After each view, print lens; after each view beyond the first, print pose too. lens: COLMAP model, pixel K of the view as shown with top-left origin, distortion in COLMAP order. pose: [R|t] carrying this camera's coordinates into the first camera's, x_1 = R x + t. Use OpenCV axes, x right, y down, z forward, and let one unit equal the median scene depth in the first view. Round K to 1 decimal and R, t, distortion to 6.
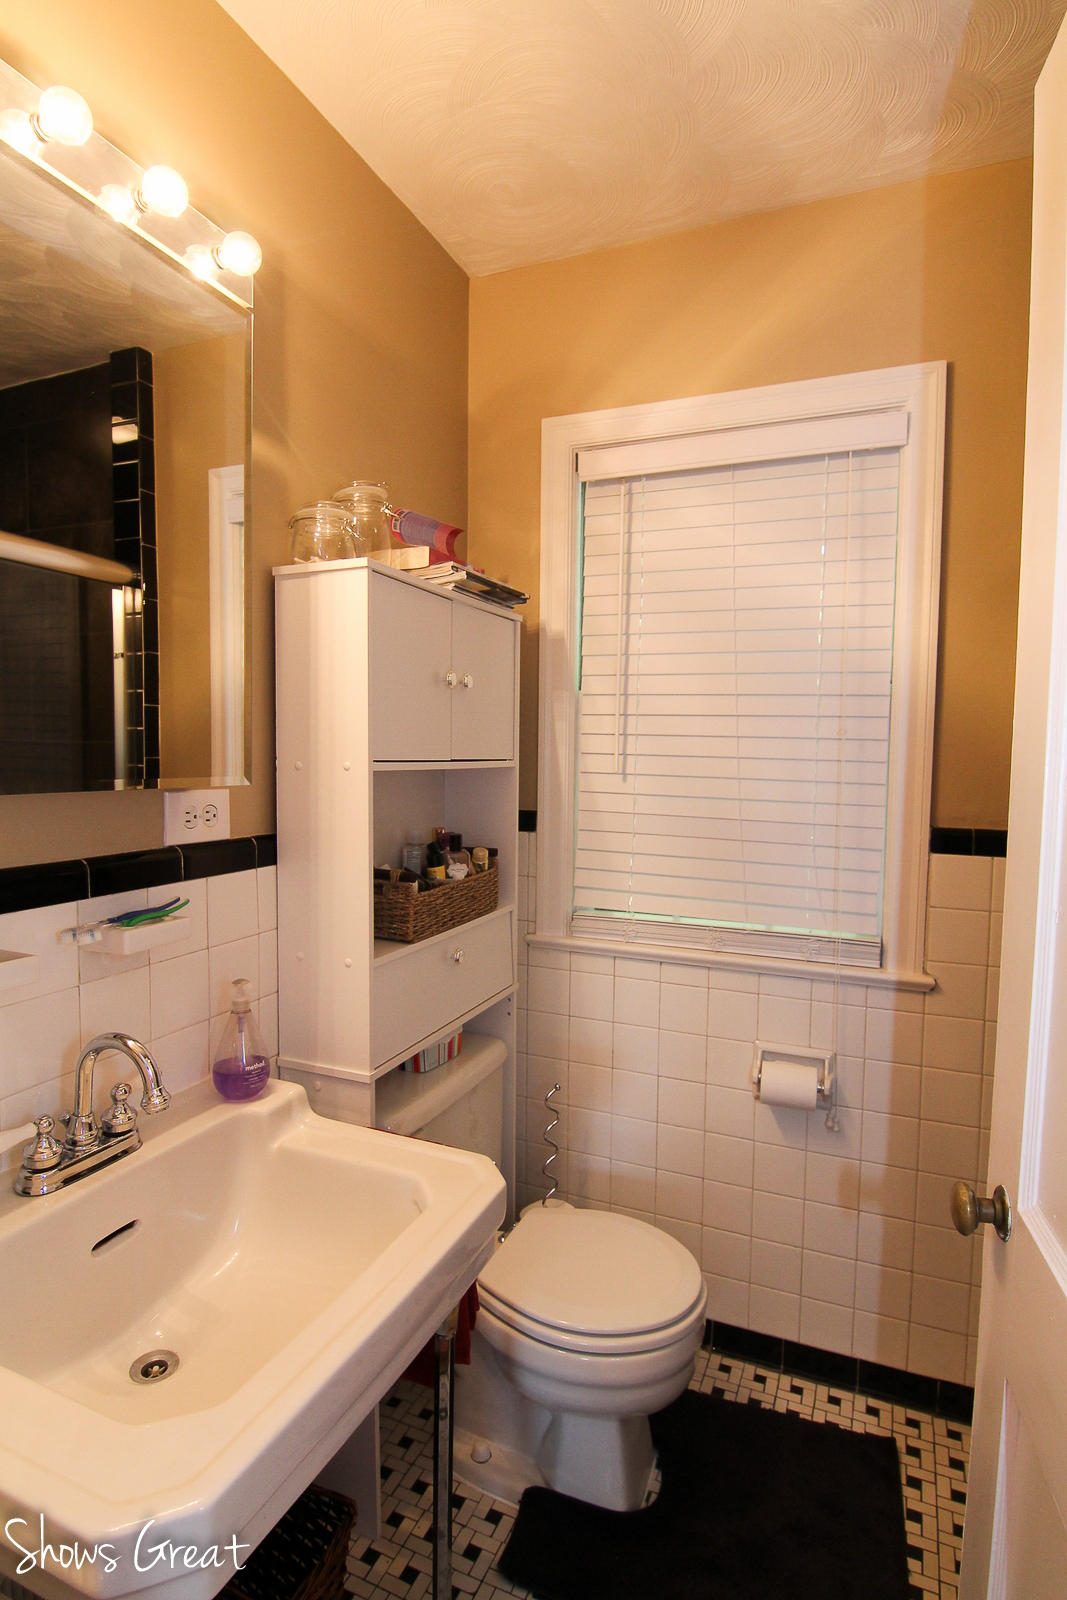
lens RADIAL K [[836.5, 0, 538.3], [0, 836.5, 789.7], [0, 0, 1]] dist [-0.000639, -0.008898]
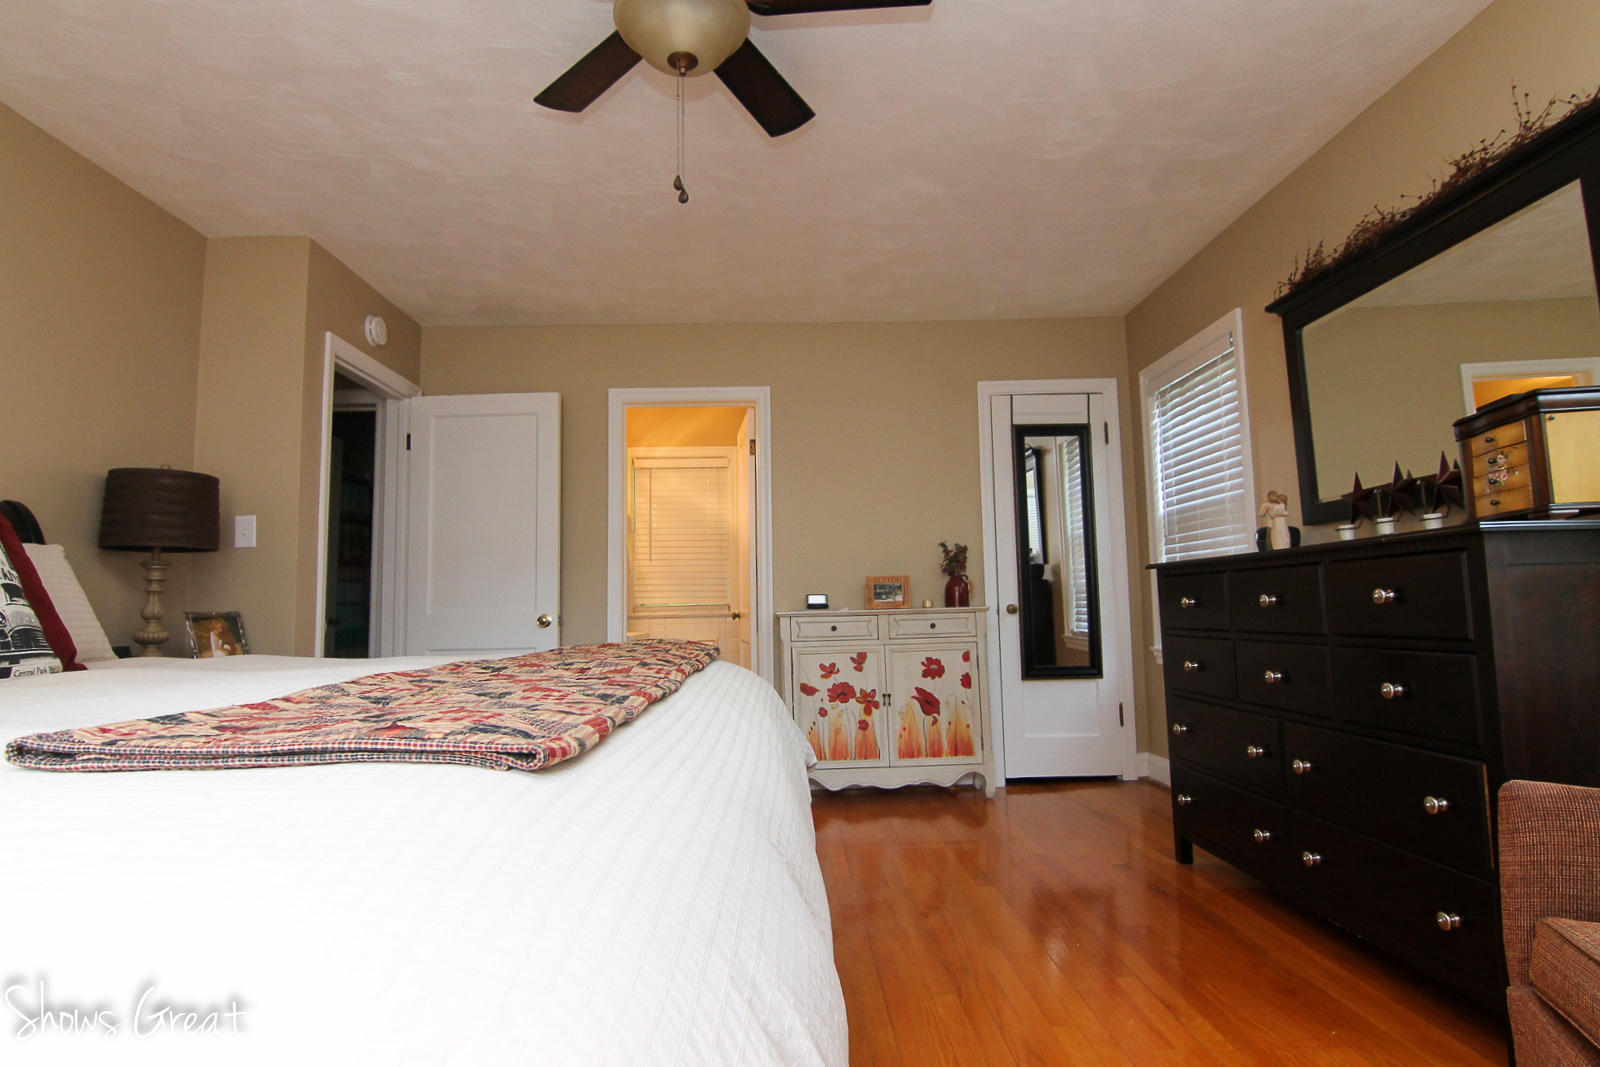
lens RADIAL K [[836.5, 0, 802.4], [0, 836.5, 530.3], [0, 0, 1]] dist [-0.000639, -0.008898]
pose [[0.906123, 0.001934, 0.423011, -0.713161], [0.056991, 0.990315, -0.126606, 0.304242], [-0.419159, 0.138829, 0.897236, -2.081710]]
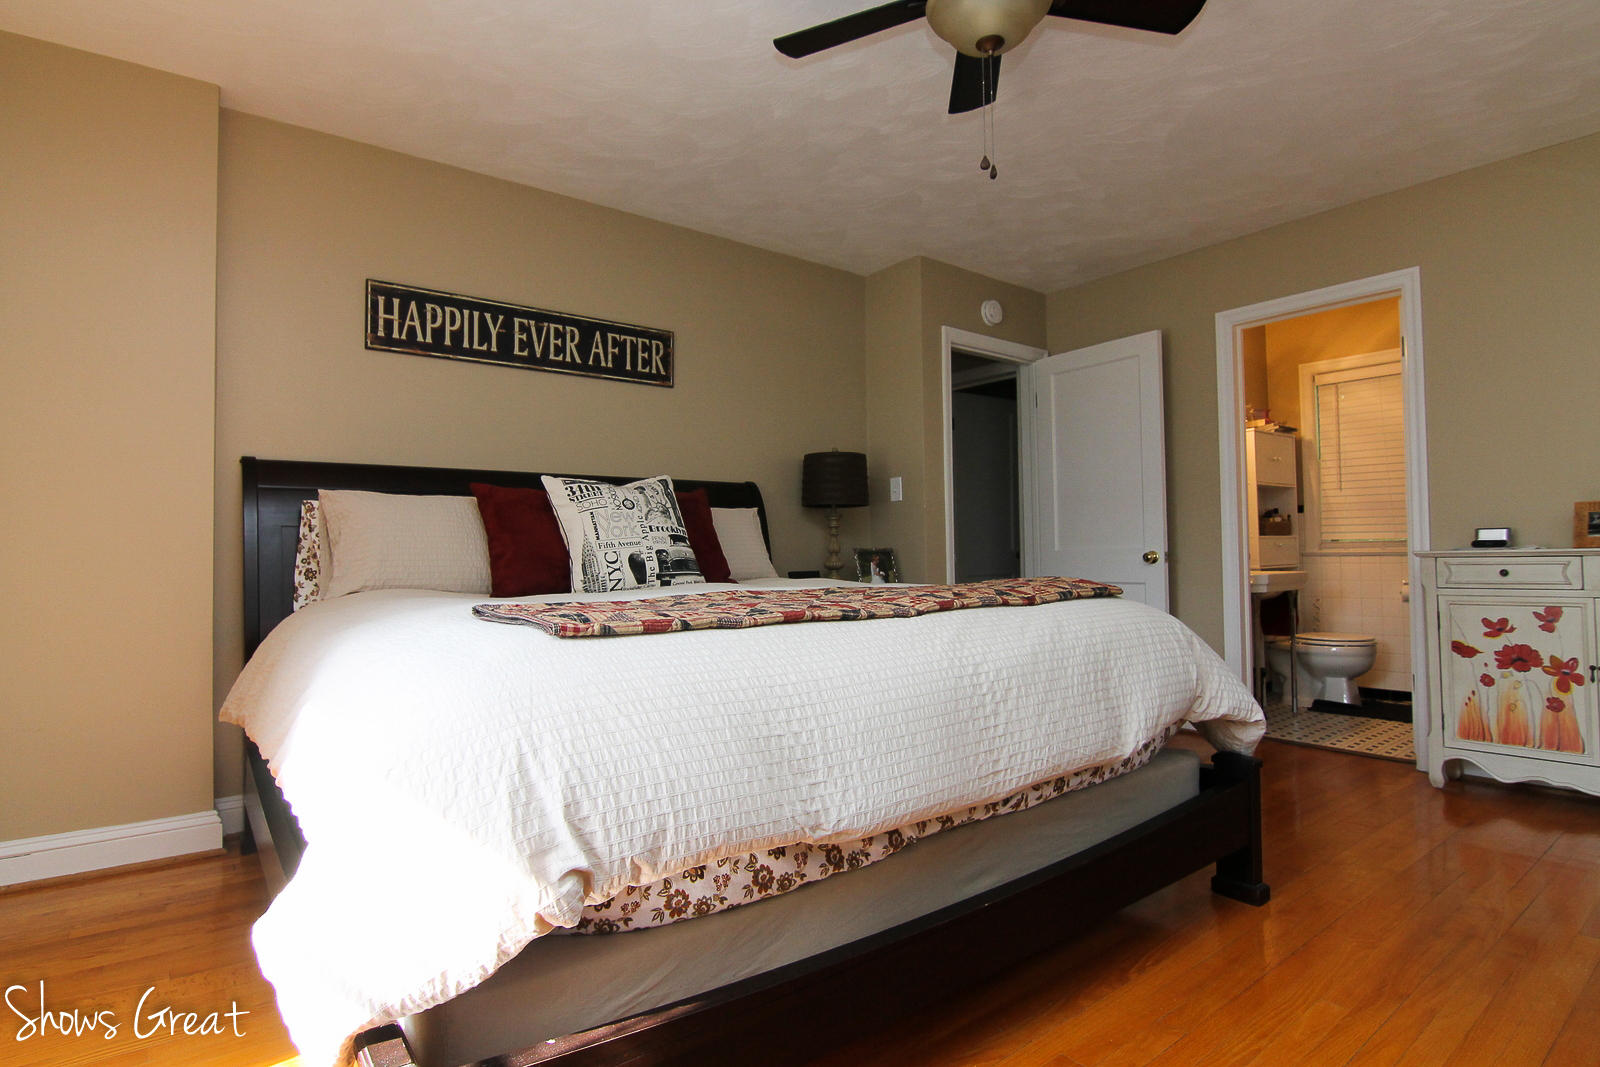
lens RADIAL K [[836.5, 0, 811.6], [0, 836.5, 531.0], [0, 0, 1]] dist [-0.000639, -0.008898]
pose [[0.880336, -0.044315, -0.472277, -0.136167], [0.007995, 0.996871, -0.078636, 0.322209], [0.474284, 0.065450, 0.877936, -2.215641]]
